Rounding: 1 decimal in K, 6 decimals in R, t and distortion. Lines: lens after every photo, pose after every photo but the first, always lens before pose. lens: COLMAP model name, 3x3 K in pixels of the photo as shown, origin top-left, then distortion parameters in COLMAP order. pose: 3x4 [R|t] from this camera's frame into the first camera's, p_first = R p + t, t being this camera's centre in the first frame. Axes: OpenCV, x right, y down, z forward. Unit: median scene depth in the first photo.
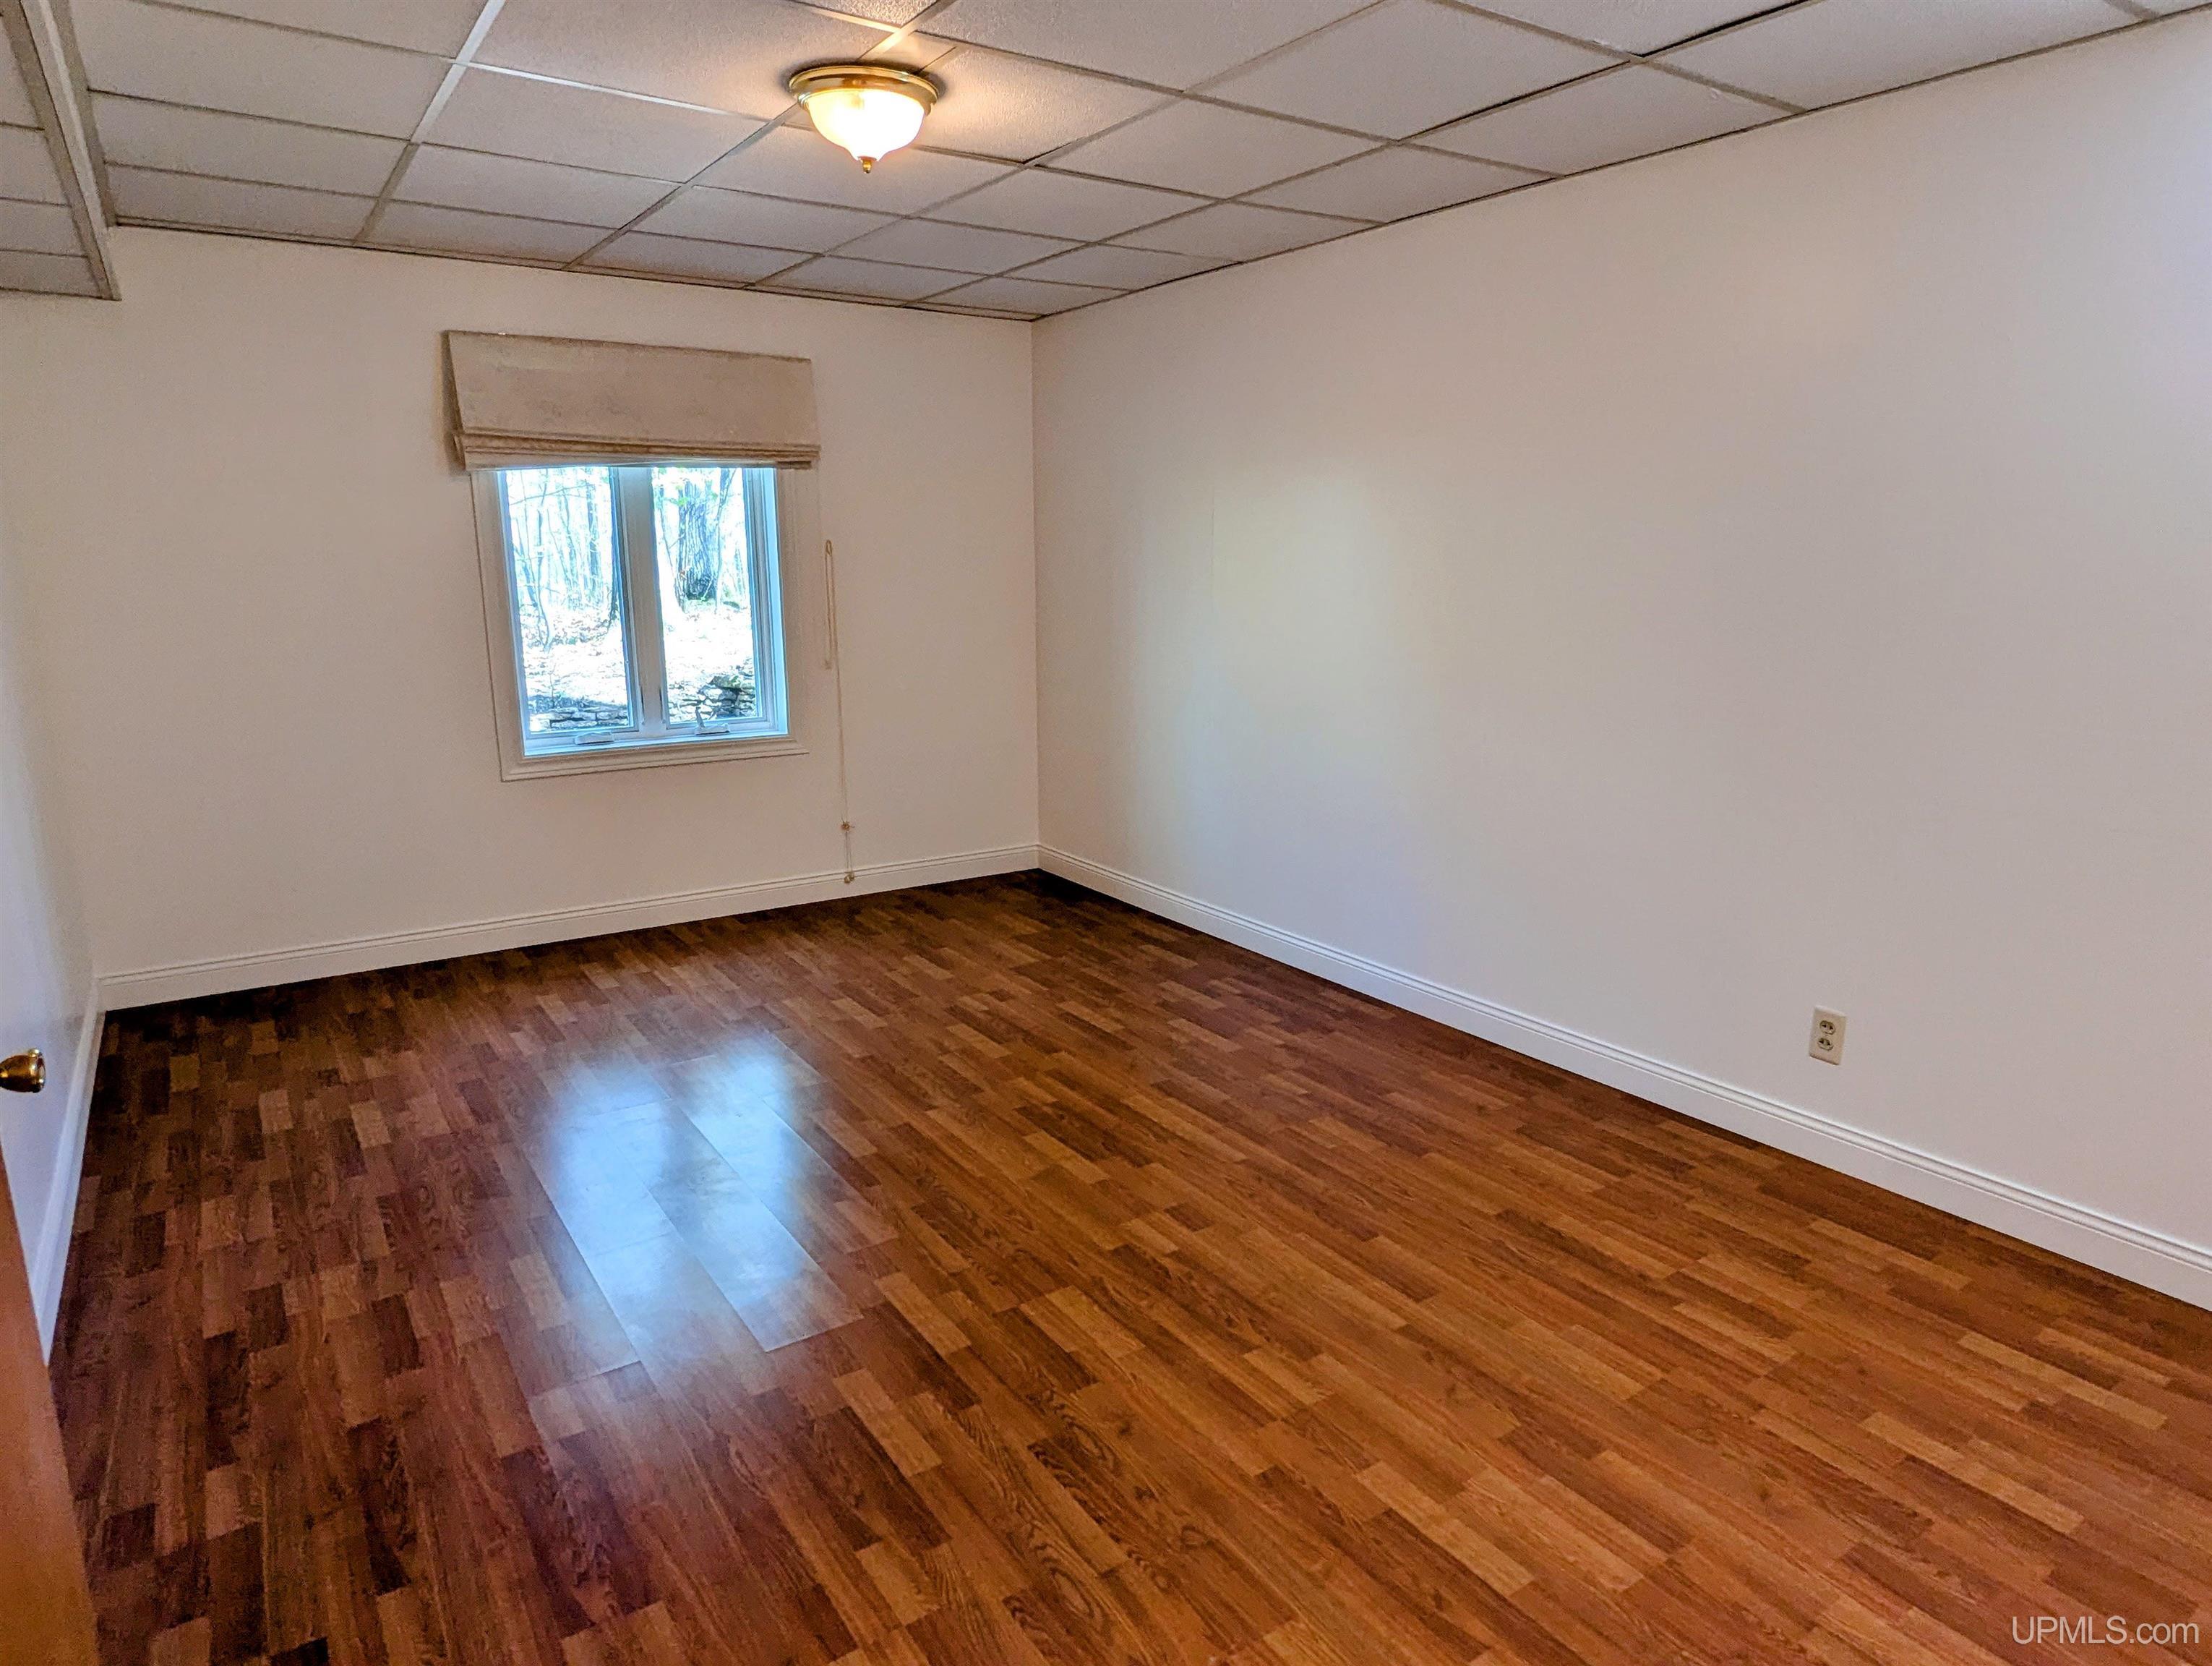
lens RADIAL K [[1308.7, 0, 1106.0], [0, 1308.7, 833.0], [0, 0, 1]] dist [-0.002064, -0.004237]
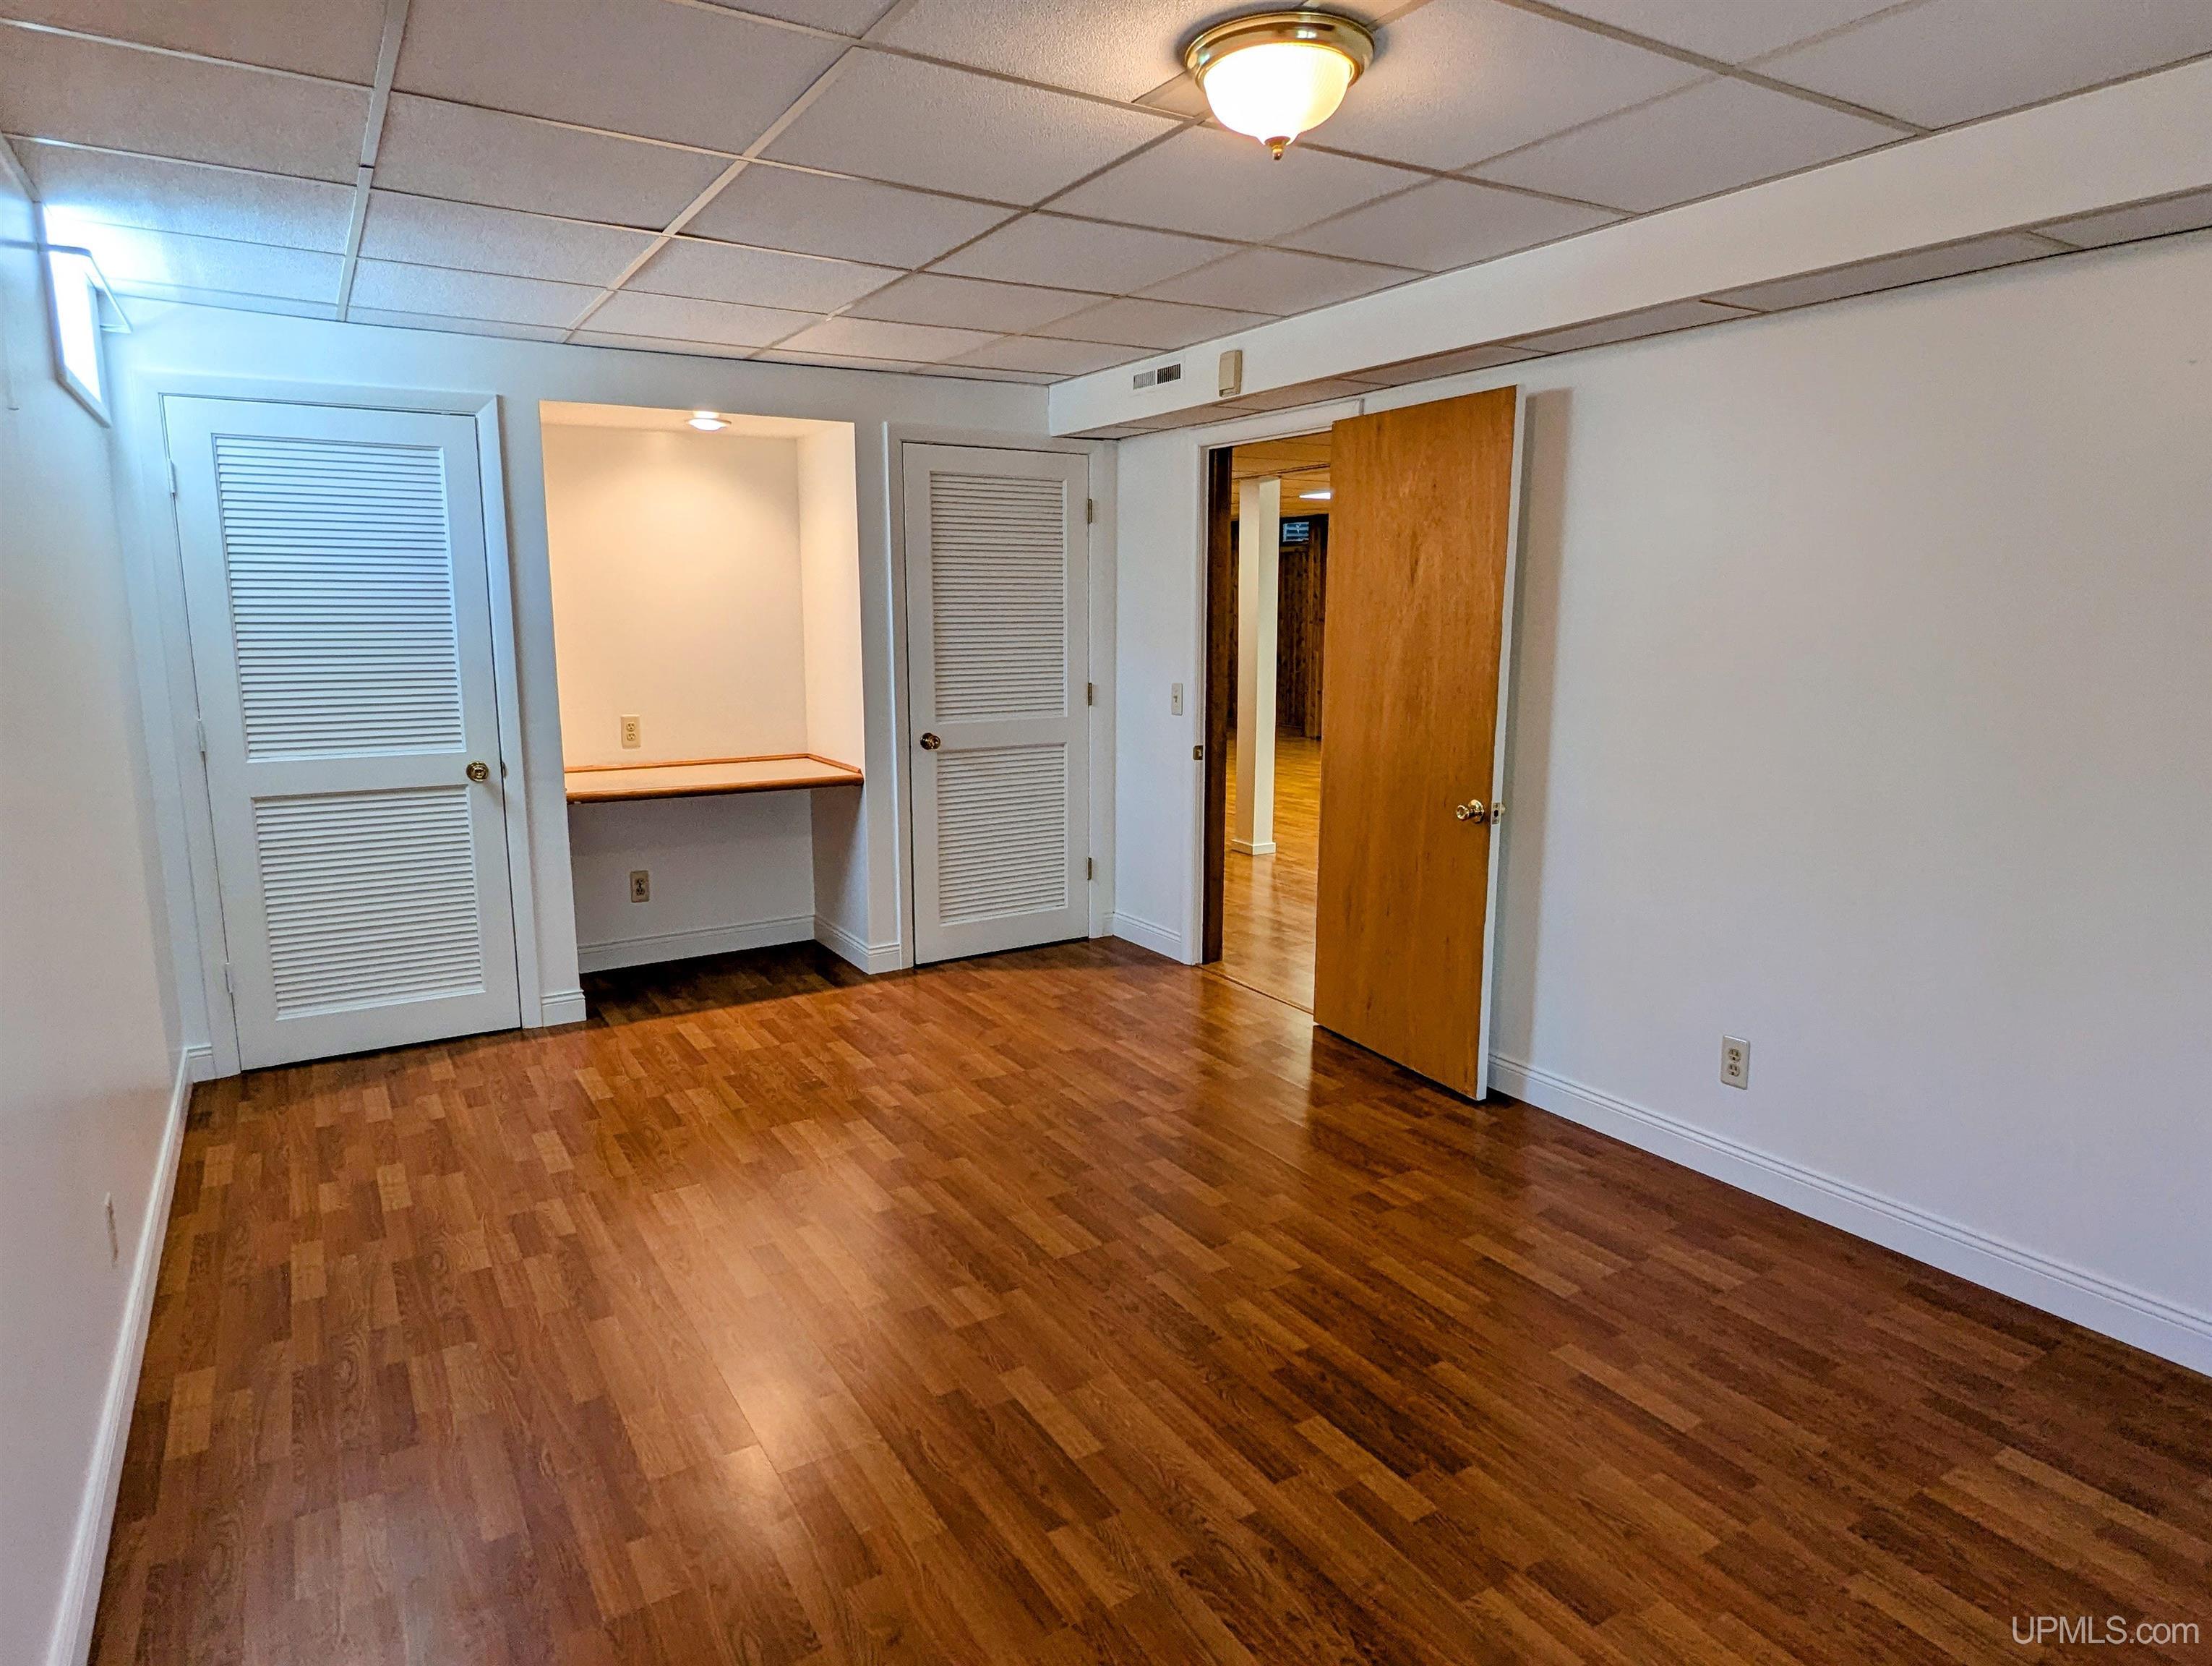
lens RADIAL K [[1308.7, 0, 1106.0], [0, 1308.7, 833.0], [0, 0, 1]] dist [-0.002064, -0.004237]
pose [[-0.998949, -0.004479, 0.045615, -0.116713], [0.013351, 0.923626, 0.383062, -0.429580], [-0.043847, 0.383269, -0.922595, 1.862061]]
